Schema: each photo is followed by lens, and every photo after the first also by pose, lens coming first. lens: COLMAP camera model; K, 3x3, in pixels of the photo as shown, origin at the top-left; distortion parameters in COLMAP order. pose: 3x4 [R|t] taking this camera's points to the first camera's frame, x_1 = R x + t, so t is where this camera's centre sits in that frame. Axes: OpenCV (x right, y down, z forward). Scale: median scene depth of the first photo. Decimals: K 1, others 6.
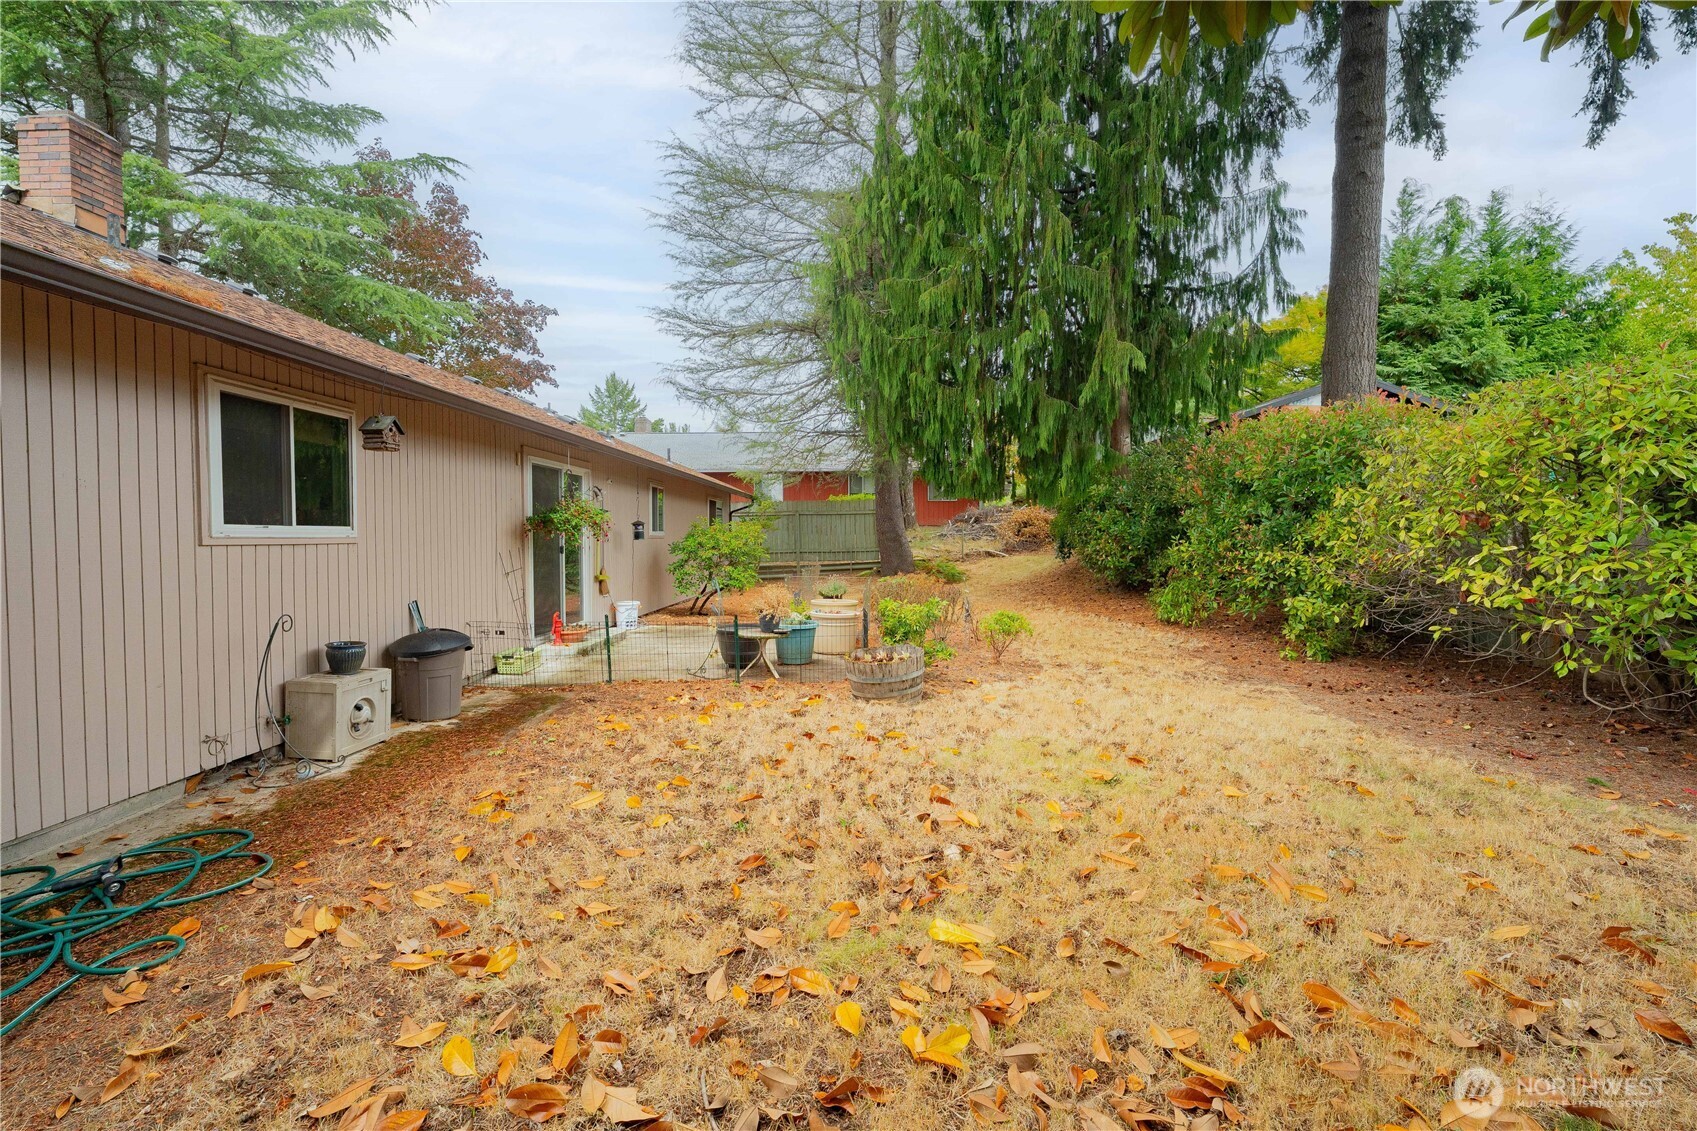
lens RADIAL K [[754.8, 0, 848.5], [0, 754.8, 565.5], [0, 0, 1]] dist [-0.008820, 0.001032]
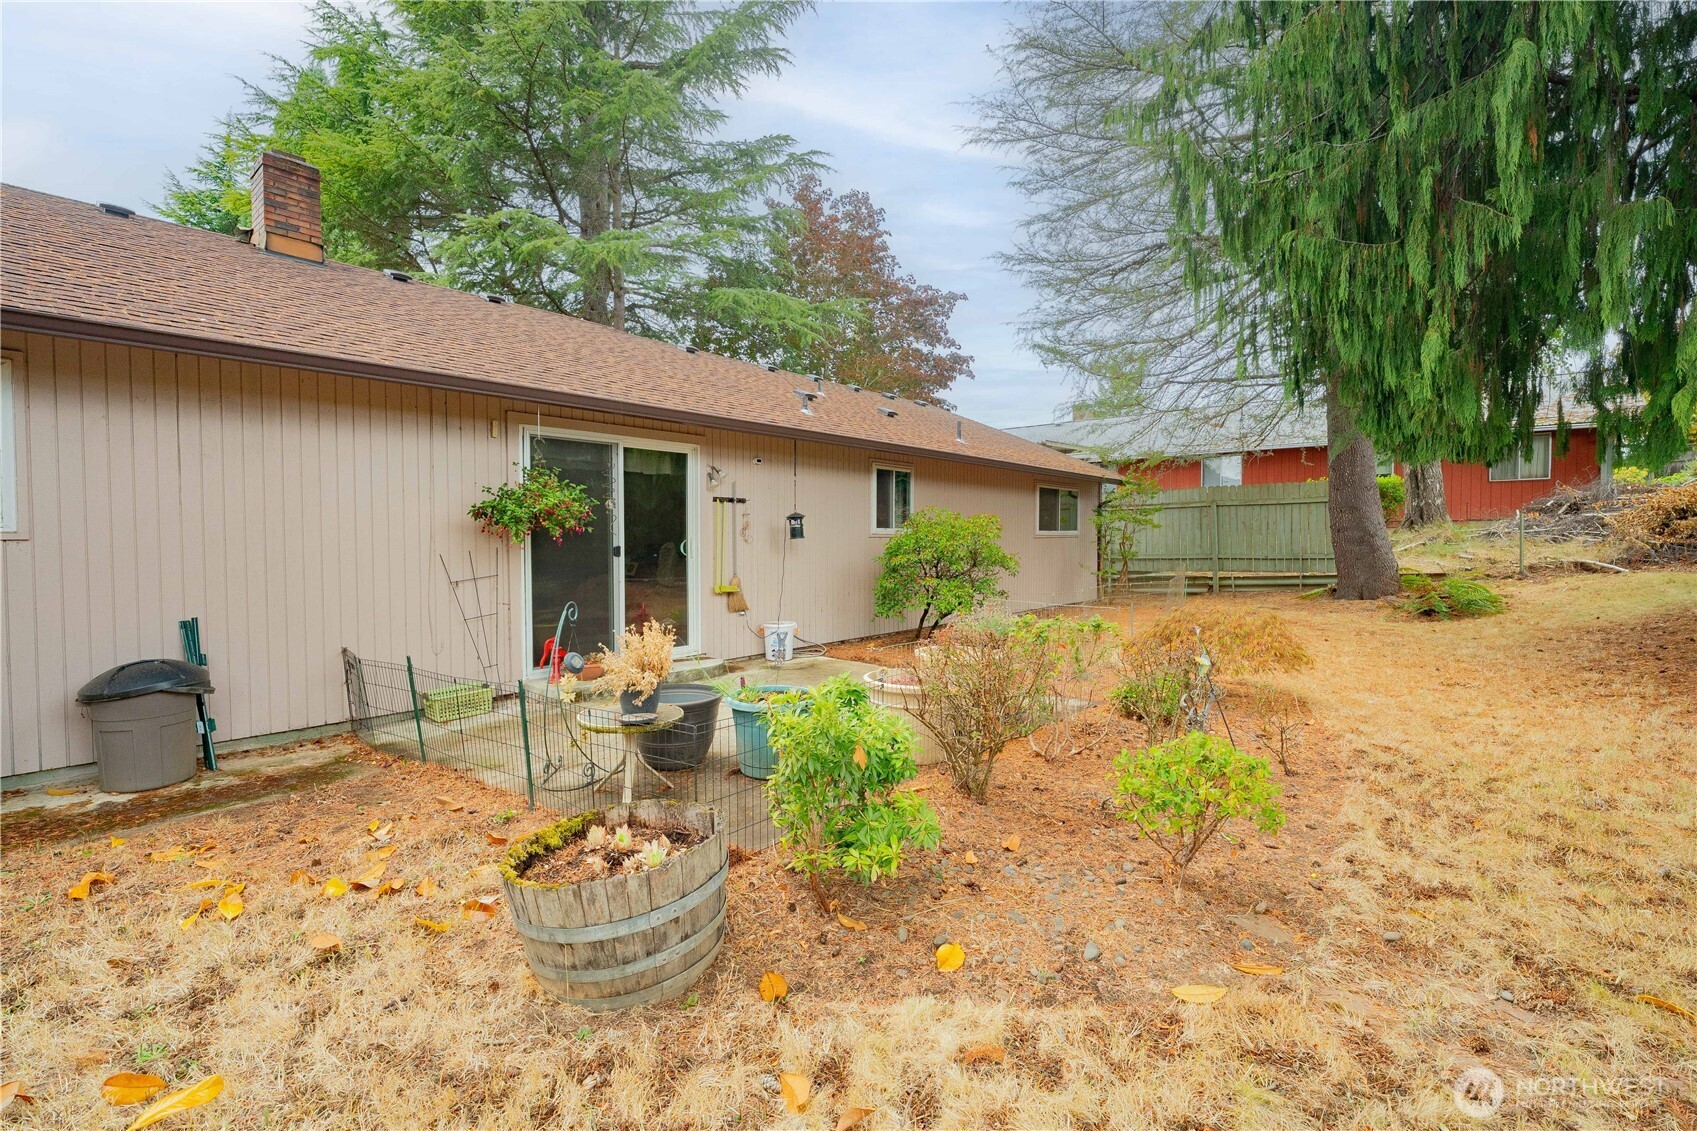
lens RADIAL K [[754.8, 0, 848.5], [0, 754.8, 565.5], [0, 0, 1]] dist [-0.008820, 0.001032]
pose [[0.780663, 0.020546, -0.624615, 0.117050], [-0.022993, 0.999727, 0.004147, -0.006687], [0.624529, 0.011124, 0.780922, 0.245526]]
